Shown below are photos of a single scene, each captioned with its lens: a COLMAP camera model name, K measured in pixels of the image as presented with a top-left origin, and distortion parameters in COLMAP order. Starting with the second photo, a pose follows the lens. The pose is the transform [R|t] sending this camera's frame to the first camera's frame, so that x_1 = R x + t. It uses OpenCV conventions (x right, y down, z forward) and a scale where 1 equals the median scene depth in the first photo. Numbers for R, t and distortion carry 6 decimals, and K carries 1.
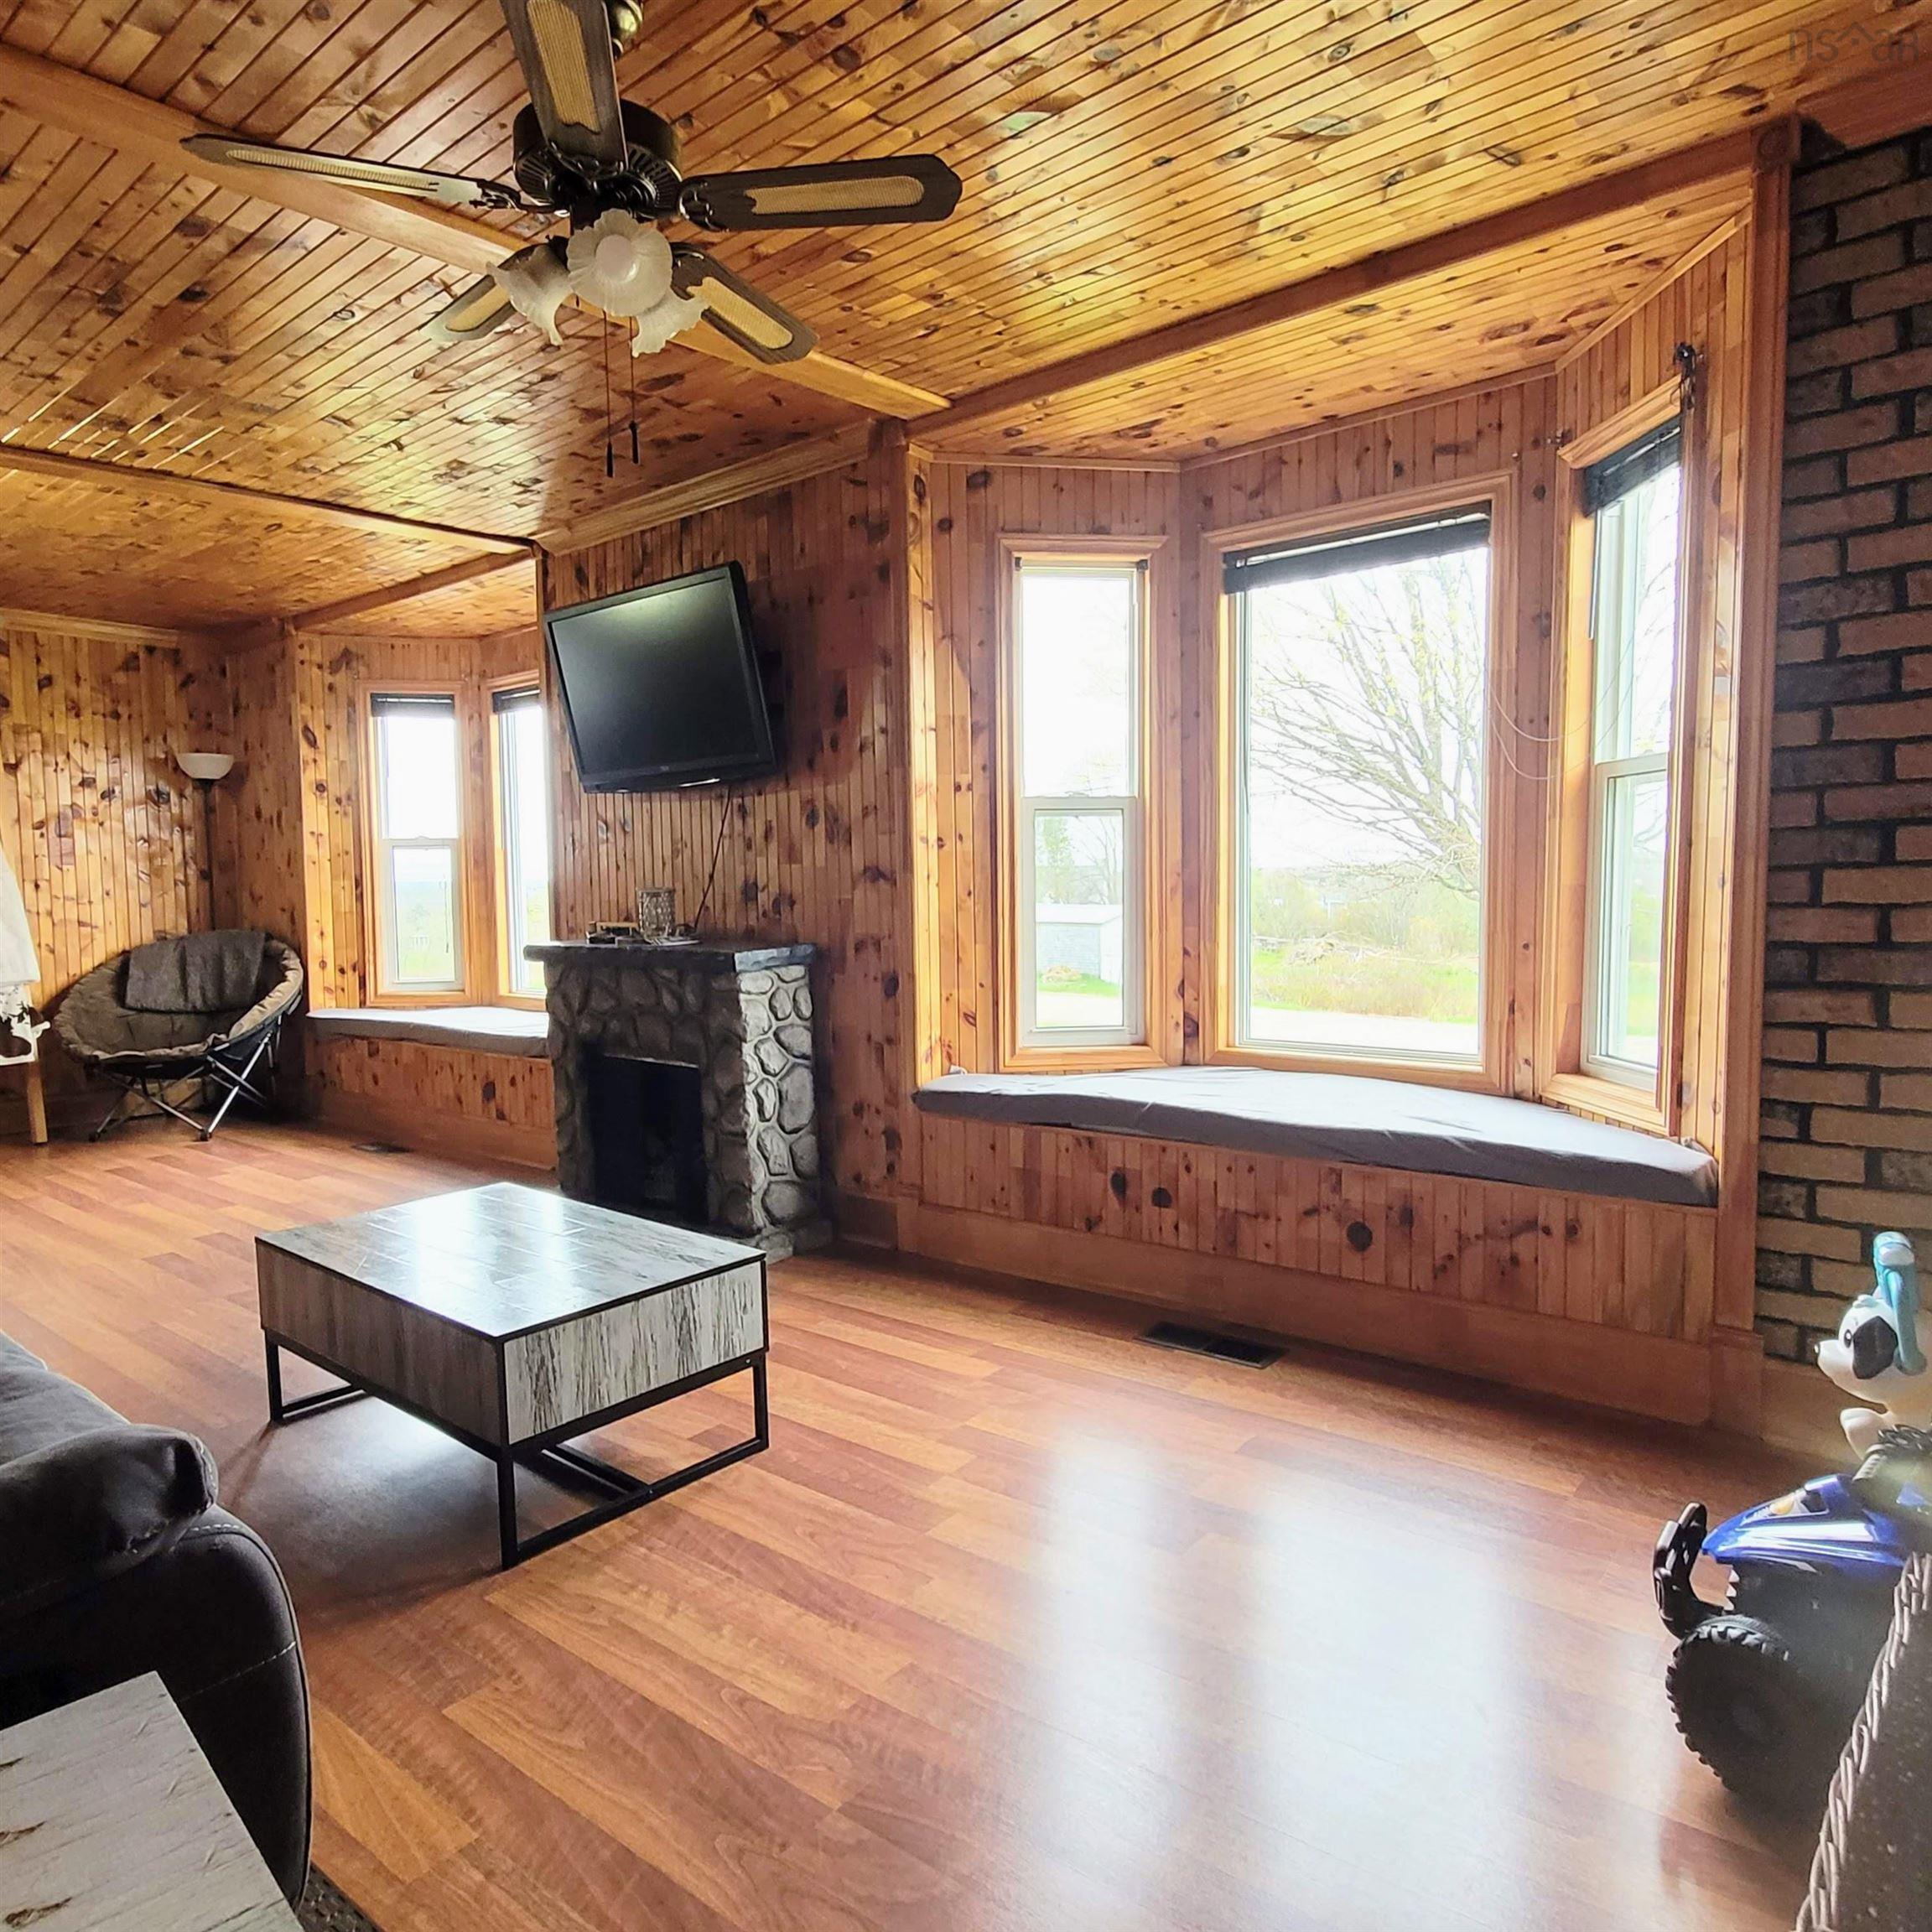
lens RADIAL K [[1295.0, 0, 966.0], [0, 1295.0, 966.0], [0, 0, 1]] dist [0.038794, -0.001410]
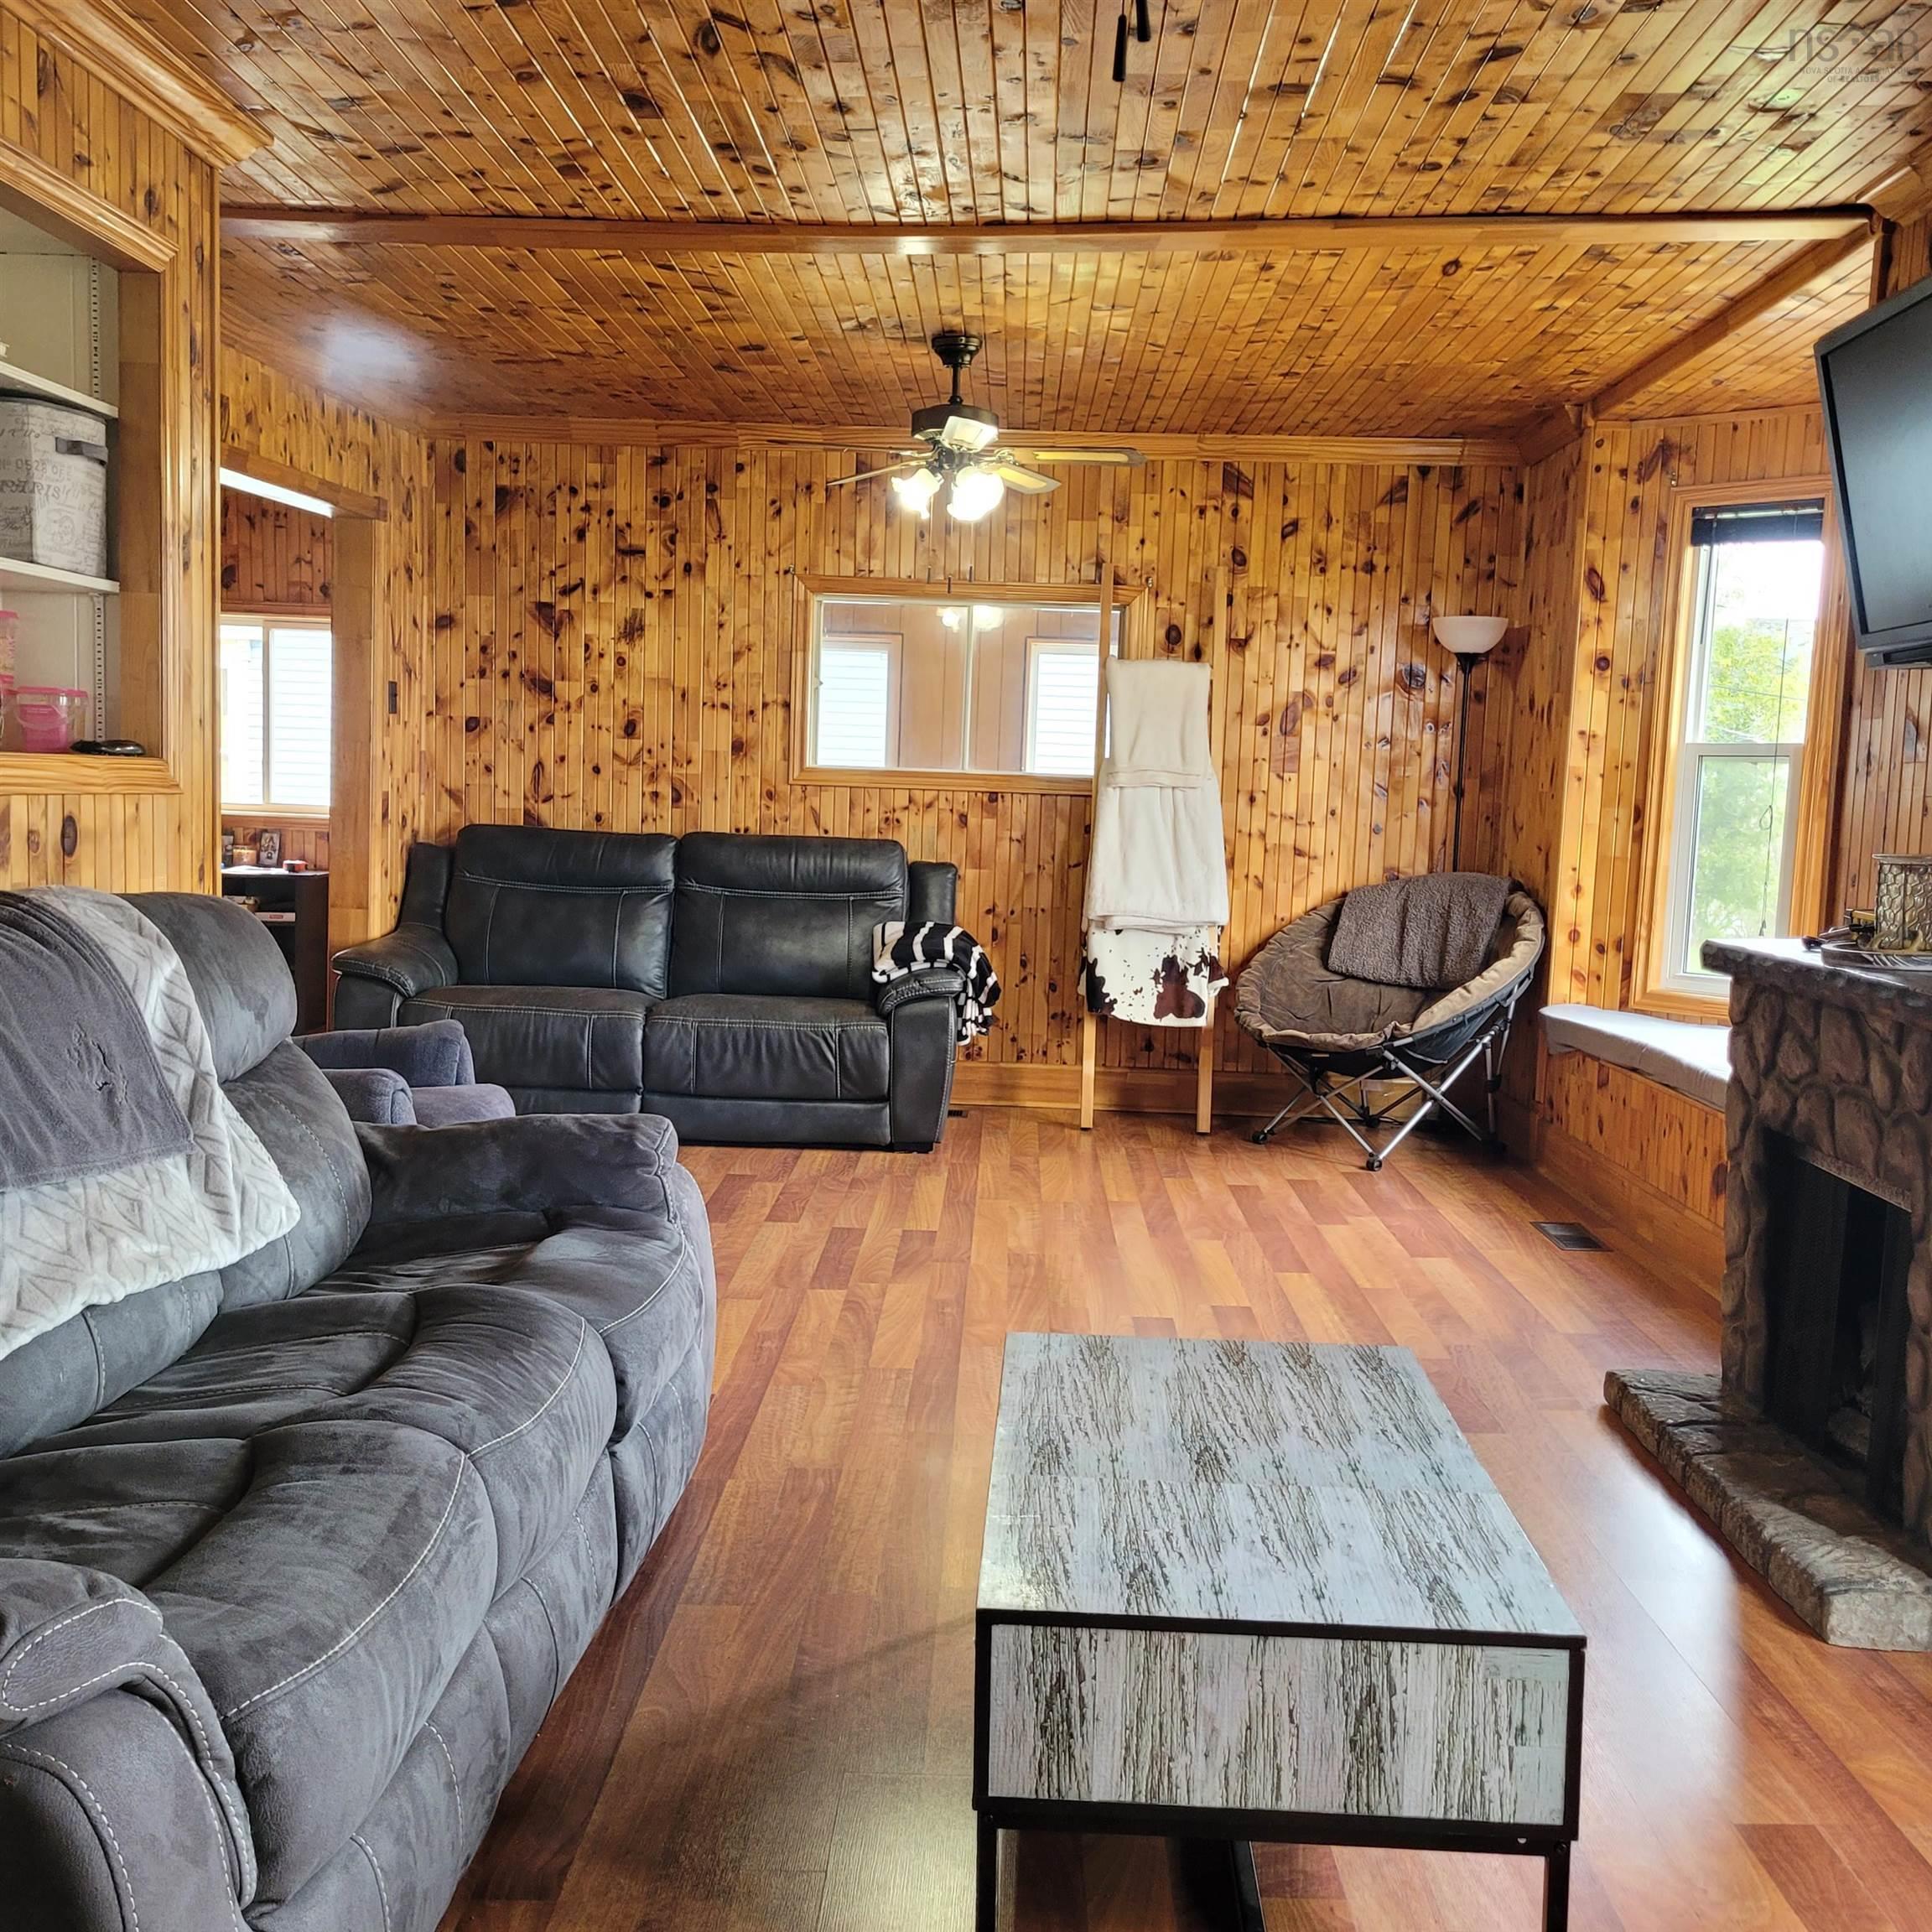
lens RADIAL K [[2014.4, 0, 966.0], [0, 2014.4, 966.0], [0, 0, 1]] dist [0.085467, -0.034355]
pose [[0.621531, 0.108378, -0.775857, 0.106811], [-0.095258, 0.993491, 0.062470, -0.021174], [0.777577, 0.035079, 0.627809, 0.135030]]
